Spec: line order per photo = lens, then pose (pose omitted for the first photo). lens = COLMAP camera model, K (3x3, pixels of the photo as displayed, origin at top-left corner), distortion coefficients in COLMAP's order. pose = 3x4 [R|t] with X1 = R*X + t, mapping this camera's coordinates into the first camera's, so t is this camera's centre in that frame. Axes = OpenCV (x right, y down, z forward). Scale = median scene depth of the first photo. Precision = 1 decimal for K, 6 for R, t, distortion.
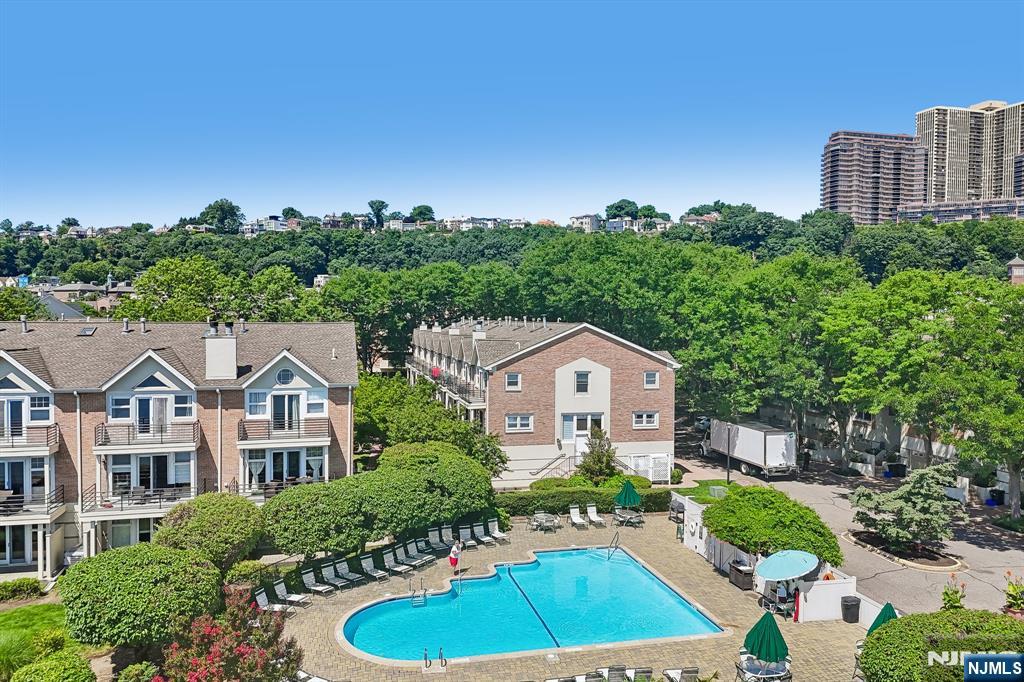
lens RADIAL K [[771.0, 0, 532.6], [0, 771.0, 338.4], [0, 0, 1]] dist [0.054641, -0.039944]
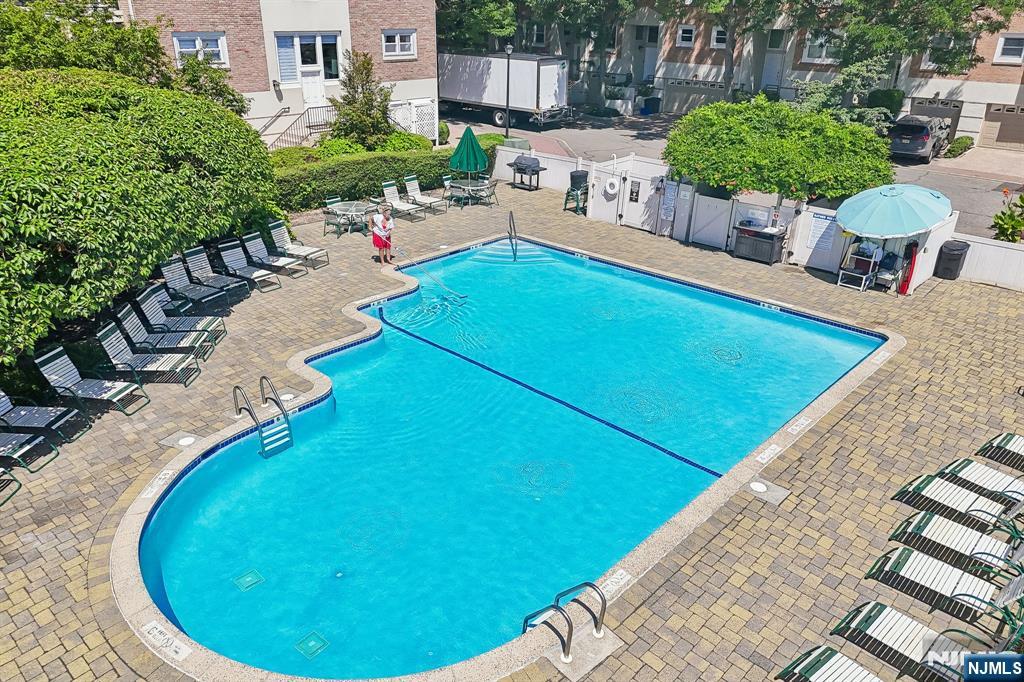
lens RADIAL K [[771.0, 0, 532.6], [0, 771.0, 338.4], [0, 0, 1]] dist [0.054641, -0.039944]
pose [[0.844342, -0.220585, 0.488292, -0.160420], [0.017414, 0.922140, 0.386463, 0.106383], [-0.535522, -0.317804, 0.782443, 0.469000]]
